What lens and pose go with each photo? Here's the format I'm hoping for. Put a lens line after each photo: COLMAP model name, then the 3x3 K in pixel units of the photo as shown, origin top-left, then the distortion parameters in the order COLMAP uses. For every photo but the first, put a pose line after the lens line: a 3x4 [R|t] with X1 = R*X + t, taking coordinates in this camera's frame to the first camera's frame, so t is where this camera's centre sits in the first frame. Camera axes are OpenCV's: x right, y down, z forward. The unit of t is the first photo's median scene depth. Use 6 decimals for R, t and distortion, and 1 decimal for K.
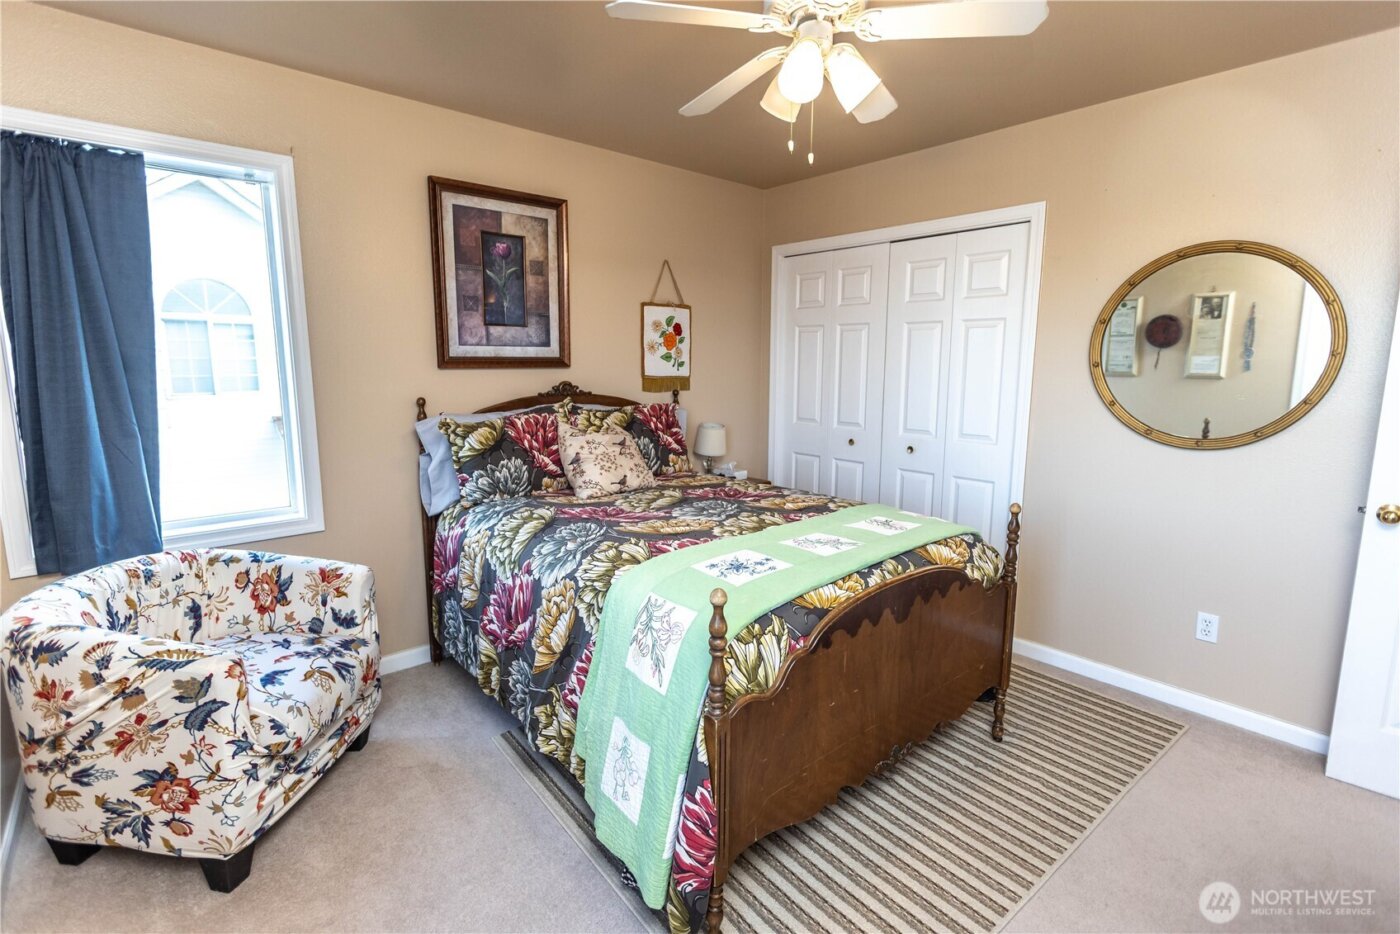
lens RADIAL K [[641.7, 0, 729.5], [0, 641.7, 456.0], [0, 0, 1]] dist [-0.001706, 0.001062]
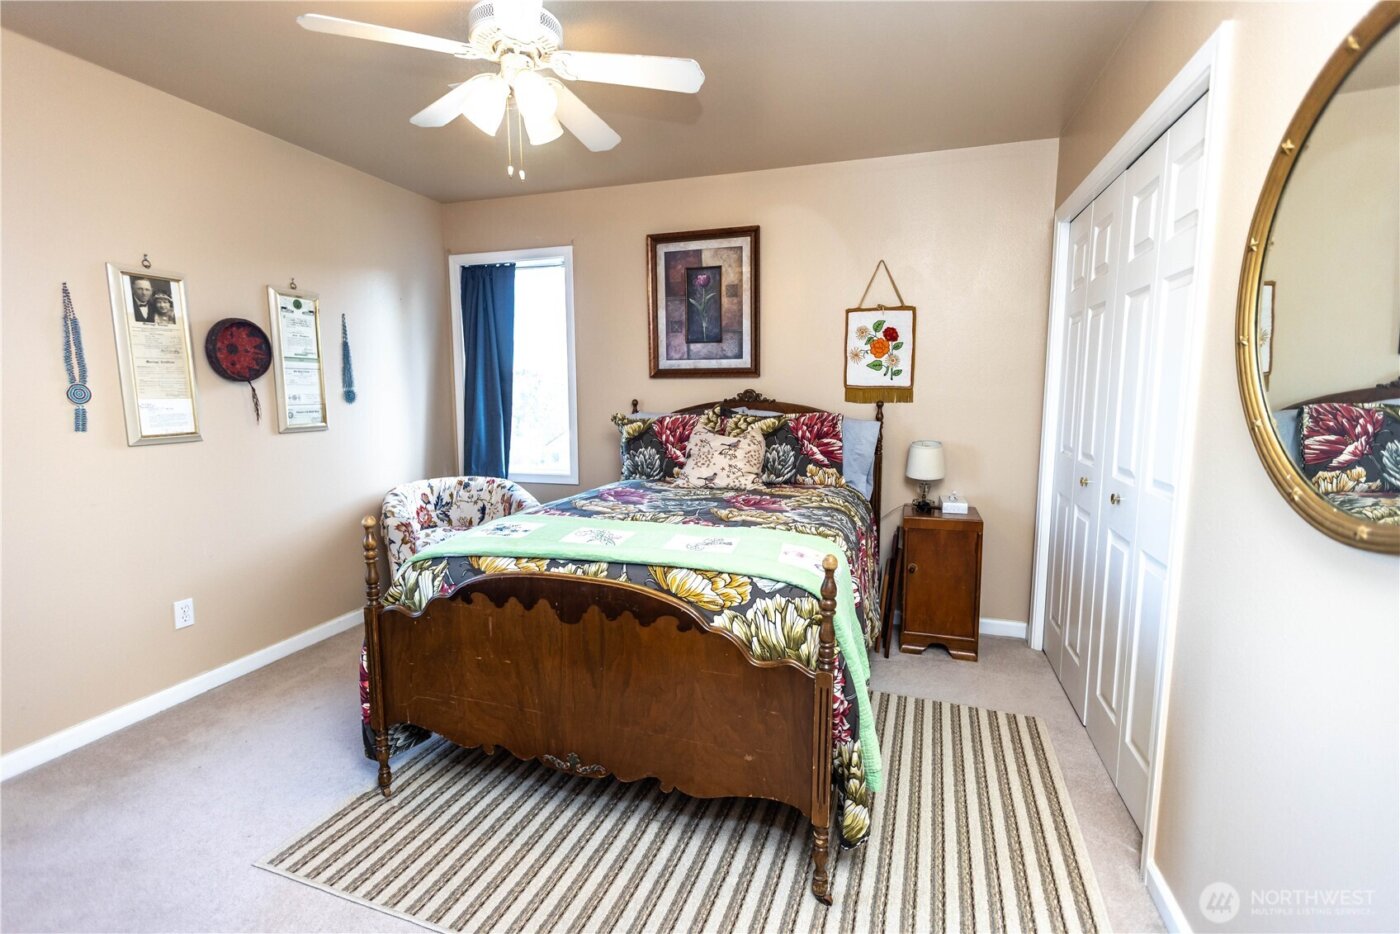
lens RADIAL K [[641.7, 0, 705.0], [0, 641.7, 466.8], [0, 0, 1]] dist [-0.001706, 0.001062]
pose [[0.510431, 0.098426, -0.854267, 0.720216], [-0.120443, 0.991818, 0.042309, -0.023480], [0.851442, 0.081295, 0.518110, 0.404105]]
